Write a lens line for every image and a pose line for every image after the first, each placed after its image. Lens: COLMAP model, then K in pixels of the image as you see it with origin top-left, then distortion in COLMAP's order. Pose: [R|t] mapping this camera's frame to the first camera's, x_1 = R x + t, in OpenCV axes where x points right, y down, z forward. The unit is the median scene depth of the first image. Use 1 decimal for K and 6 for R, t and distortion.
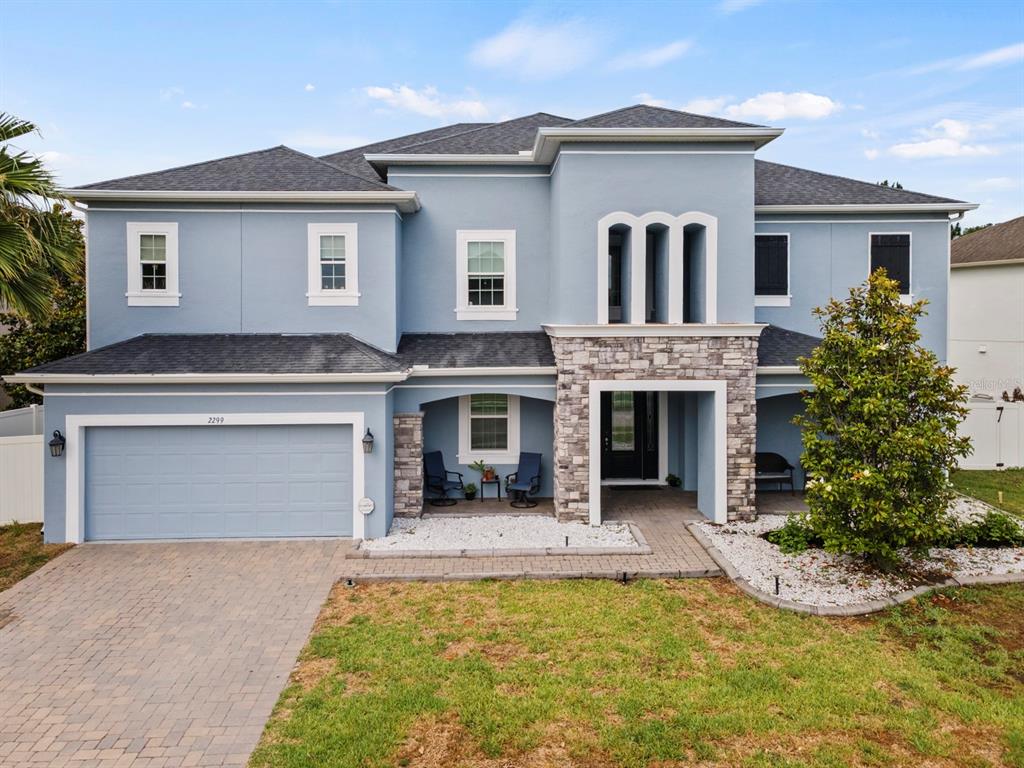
lens RADIAL K [[755.5, 0, 505.0], [0, 755.5, 332.4], [0, 0, 1]] dist [0.039982, 0.000410]
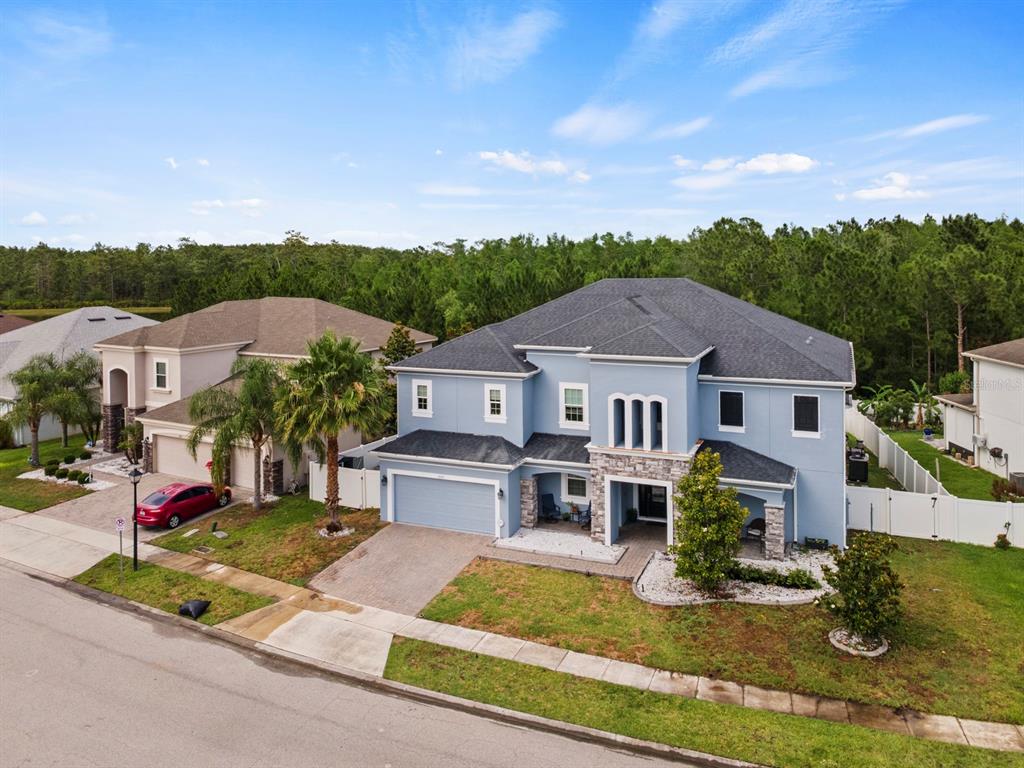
lens RADIAL K [[775.6, 0, 511.9], [0, 775.6, 290.0], [0, 0, 1]] dist [0.029558, 0.000075]
pose [[0.910900, 0.008910, -0.412531, 0.739603], [0.001667, 0.999679, 0.025273, -0.483248], [0.412624, -0.023709, 0.910593, -0.987273]]
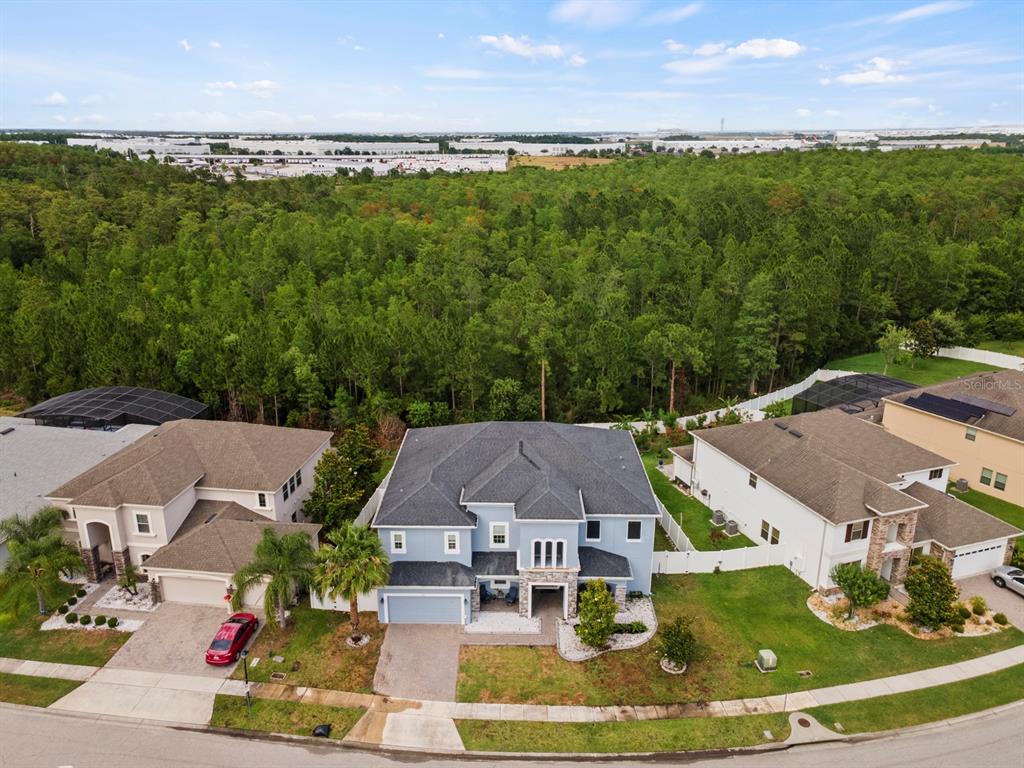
lens RADIAL K [[730.7, 0, 505.5], [0, 730.7, 387.3], [0, 0, 1]] dist [0.034570, 0.003165]
pose [[0.999010, 0.017750, -0.040784, 0.127256], [-0.004466, 0.952319, 0.305072, -1.785023], [0.044254, -0.304588, 0.951456, -1.888714]]
